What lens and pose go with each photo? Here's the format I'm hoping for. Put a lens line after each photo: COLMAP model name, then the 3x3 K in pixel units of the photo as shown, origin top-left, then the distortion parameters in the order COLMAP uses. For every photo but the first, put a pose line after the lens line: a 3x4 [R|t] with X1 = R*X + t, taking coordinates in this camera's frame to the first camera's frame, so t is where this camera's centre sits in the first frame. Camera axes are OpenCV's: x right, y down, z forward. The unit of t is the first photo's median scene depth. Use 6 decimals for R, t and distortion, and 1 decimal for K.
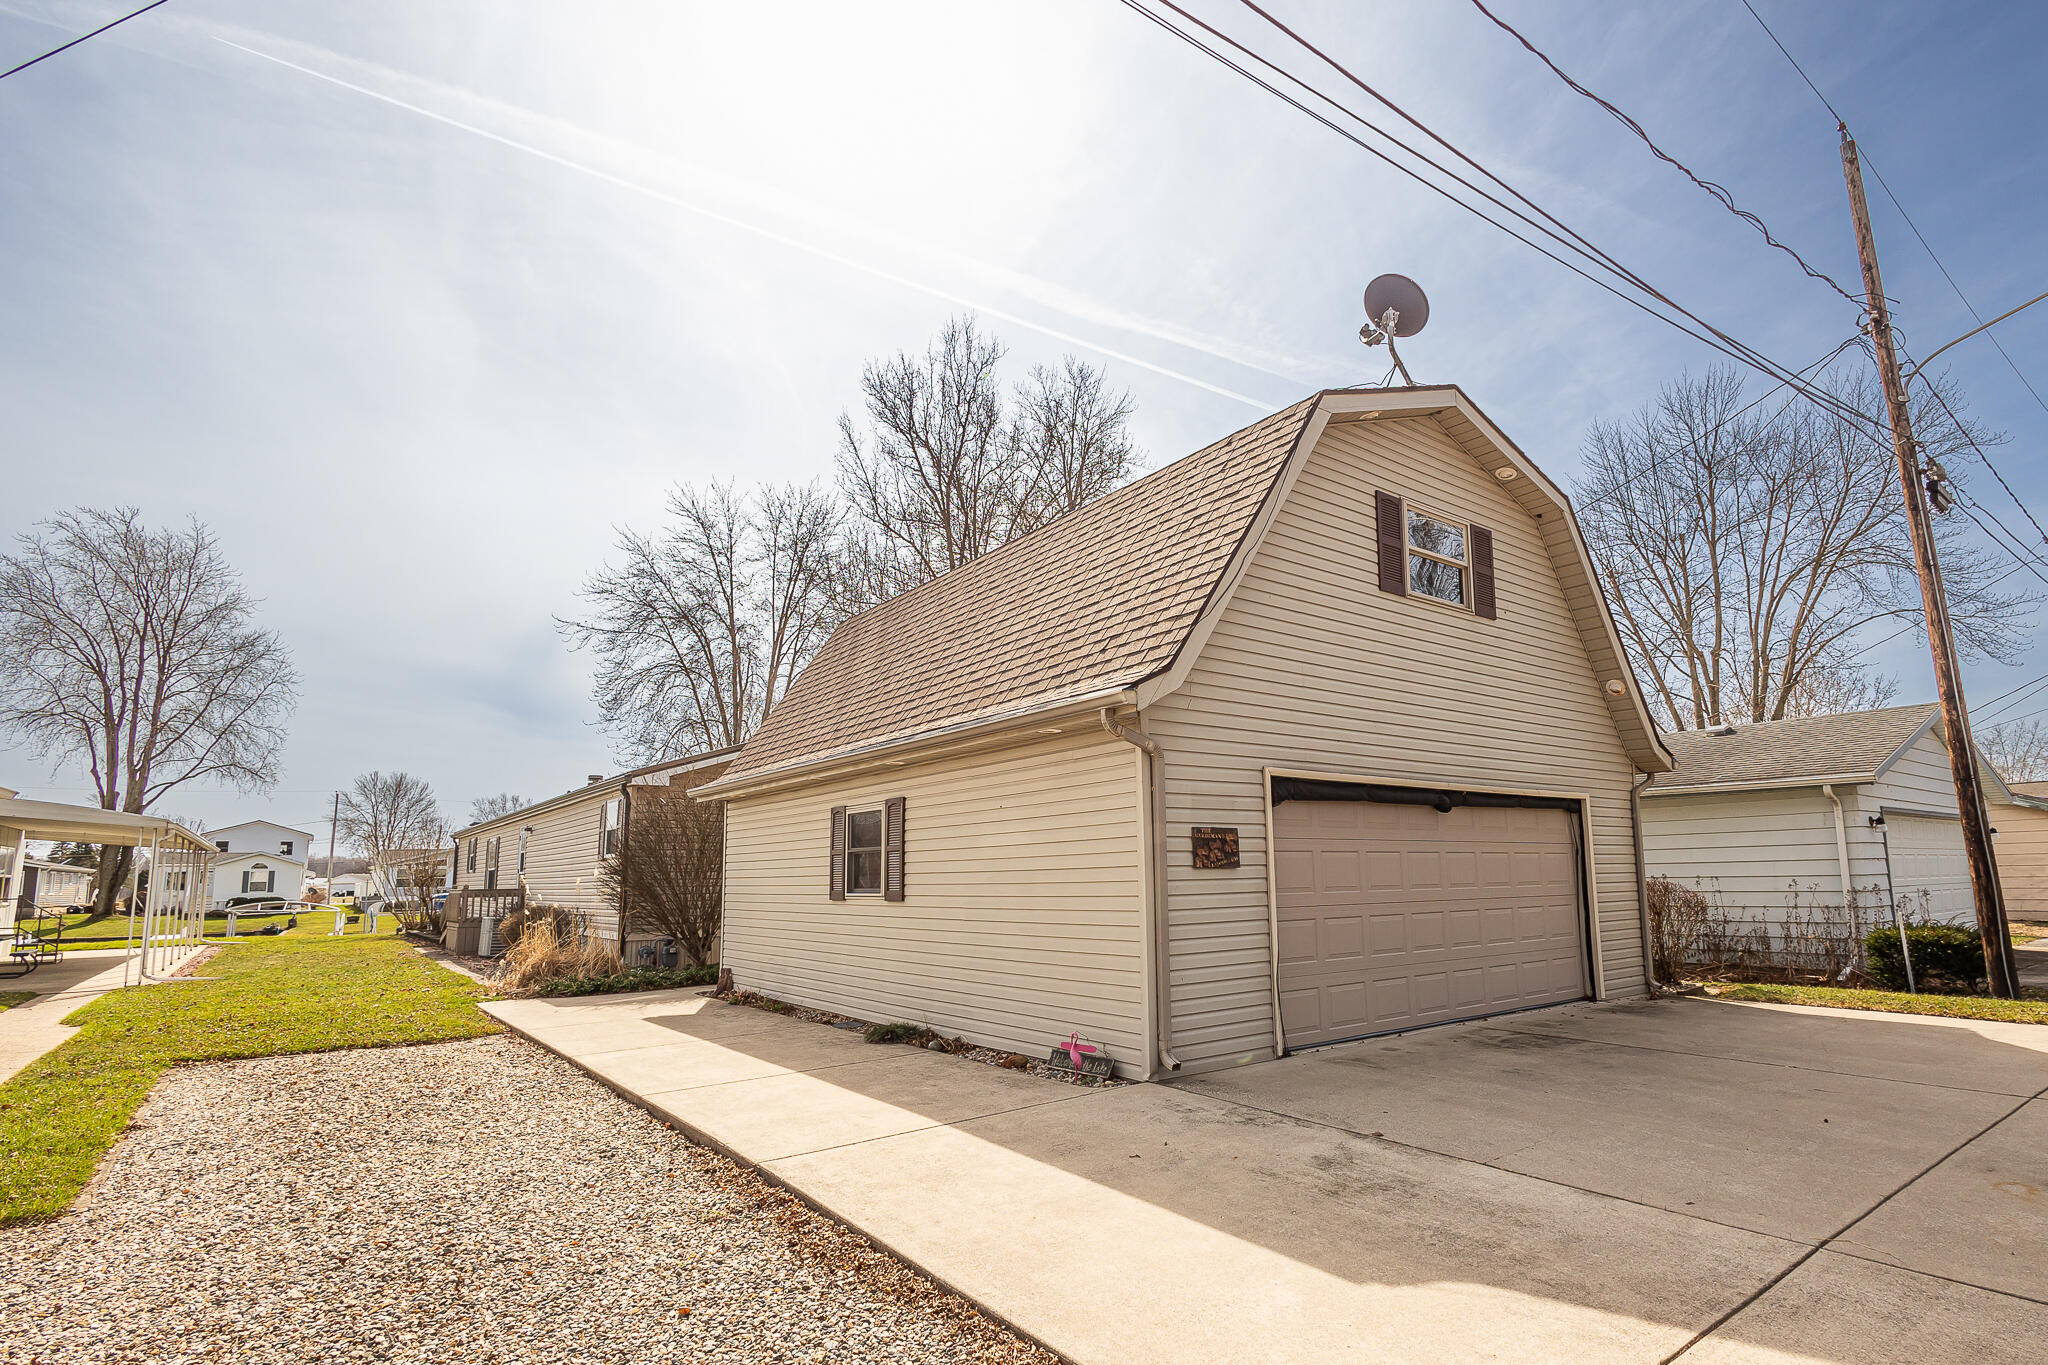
lens RADIAL K [[934.8, 0, 1091.3], [0, 934.8, 726.5], [0, 0, 1]] dist [0.003600, -0.000036]
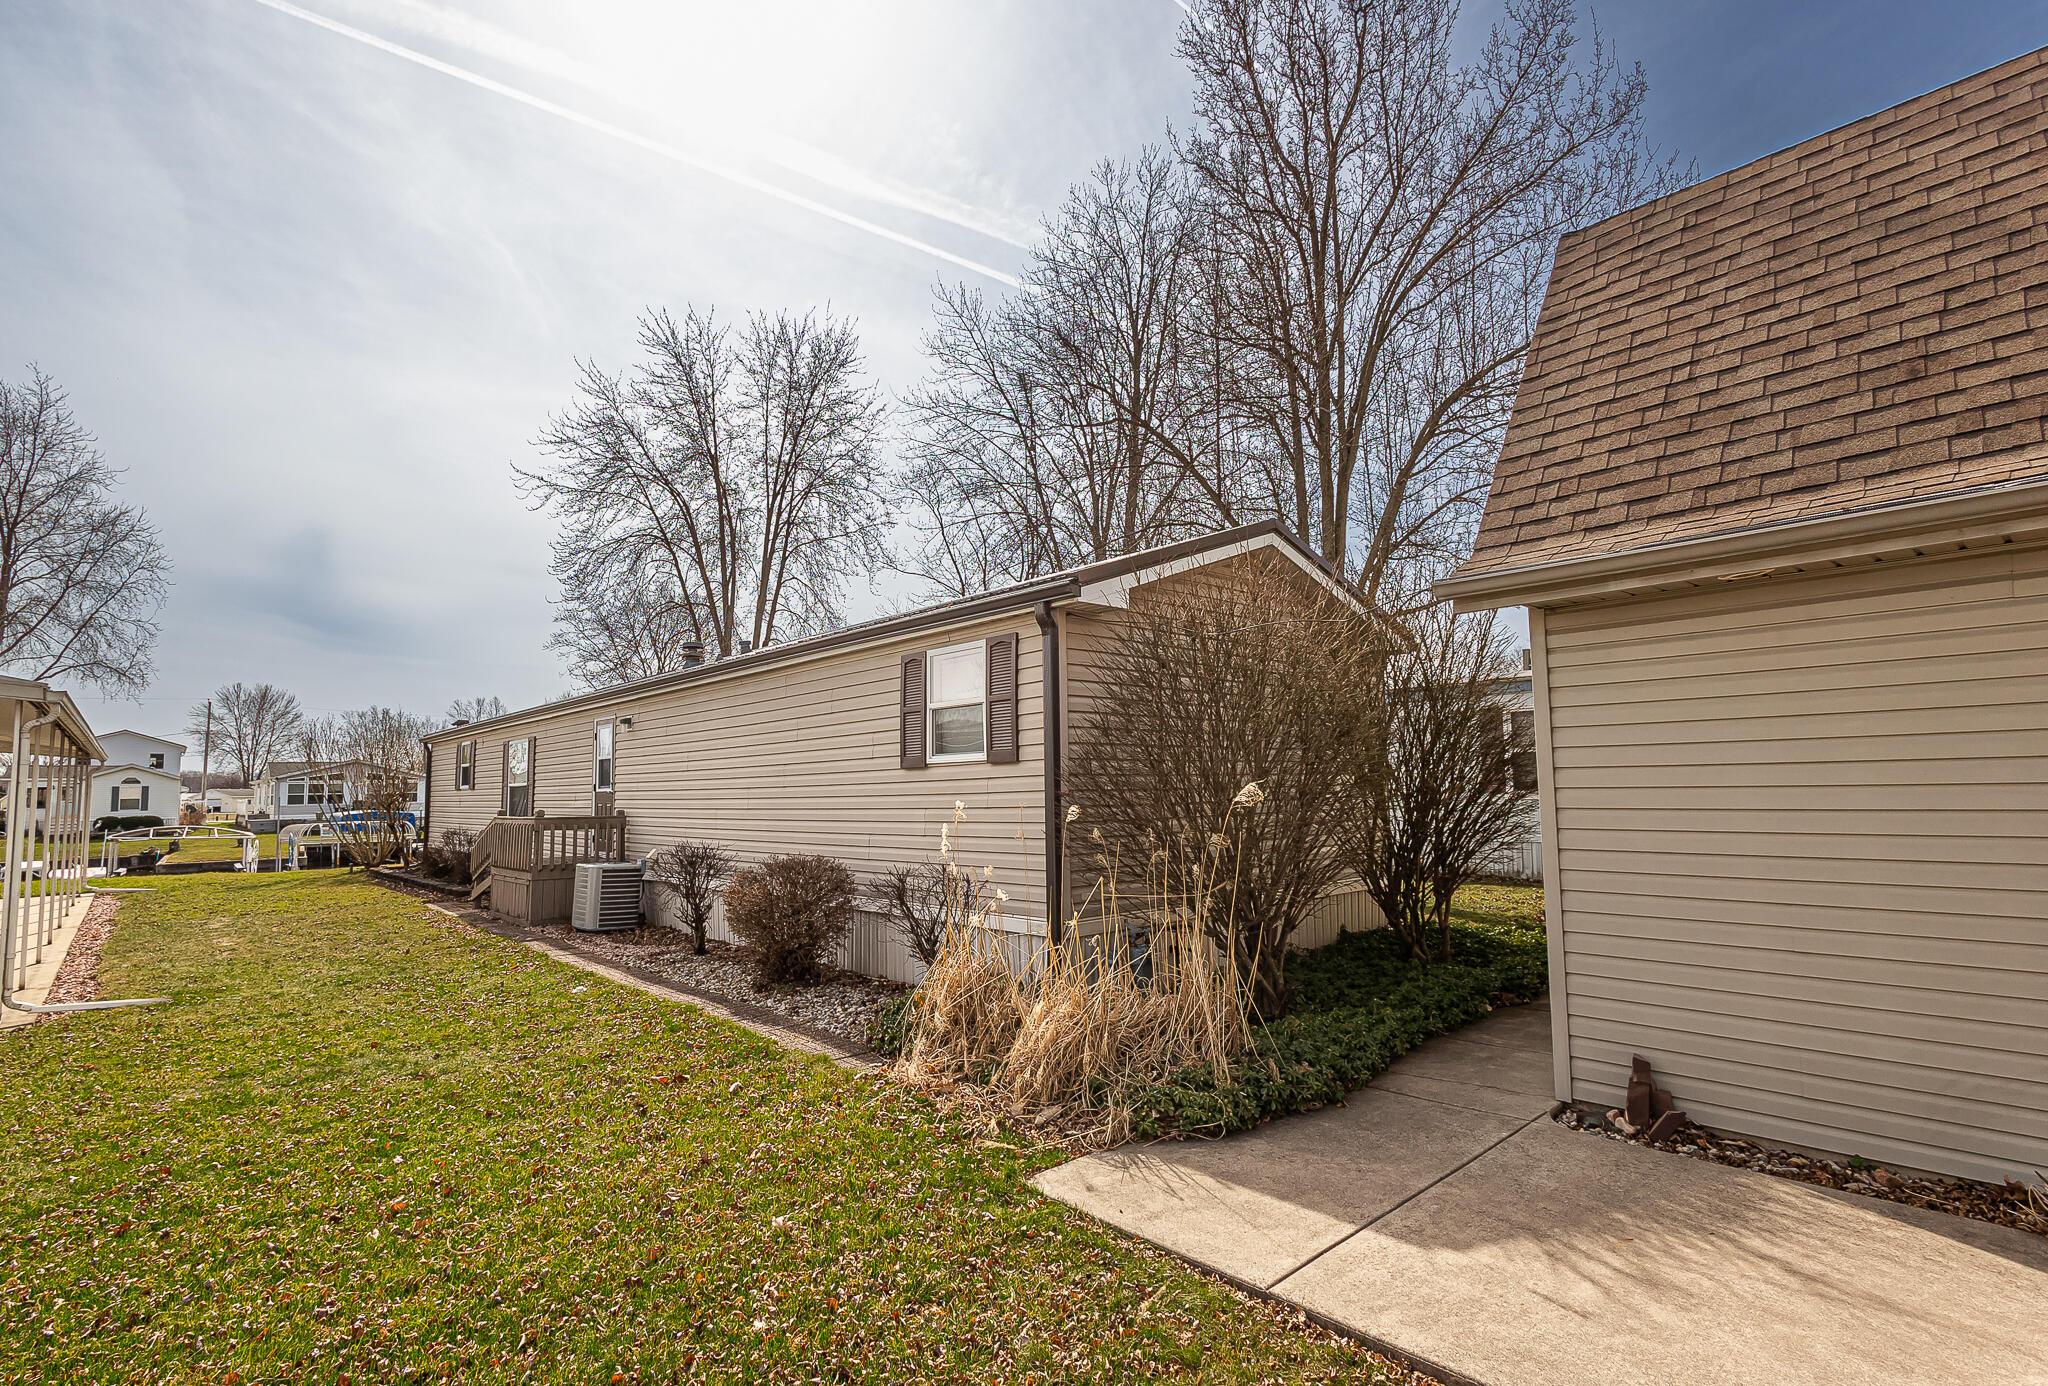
lens RADIAL K [[934.8, 0, 979.8], [0, 934.8, 684.5], [0, 0, 1]] dist [0.003600, -0.000036]
pose [[0.999749, 0.002468, 0.022280, -0.505145], [-0.003459, 0.999000, 0.044565, 0.076165], [-0.022148, -0.044631, 0.998758, 0.498170]]
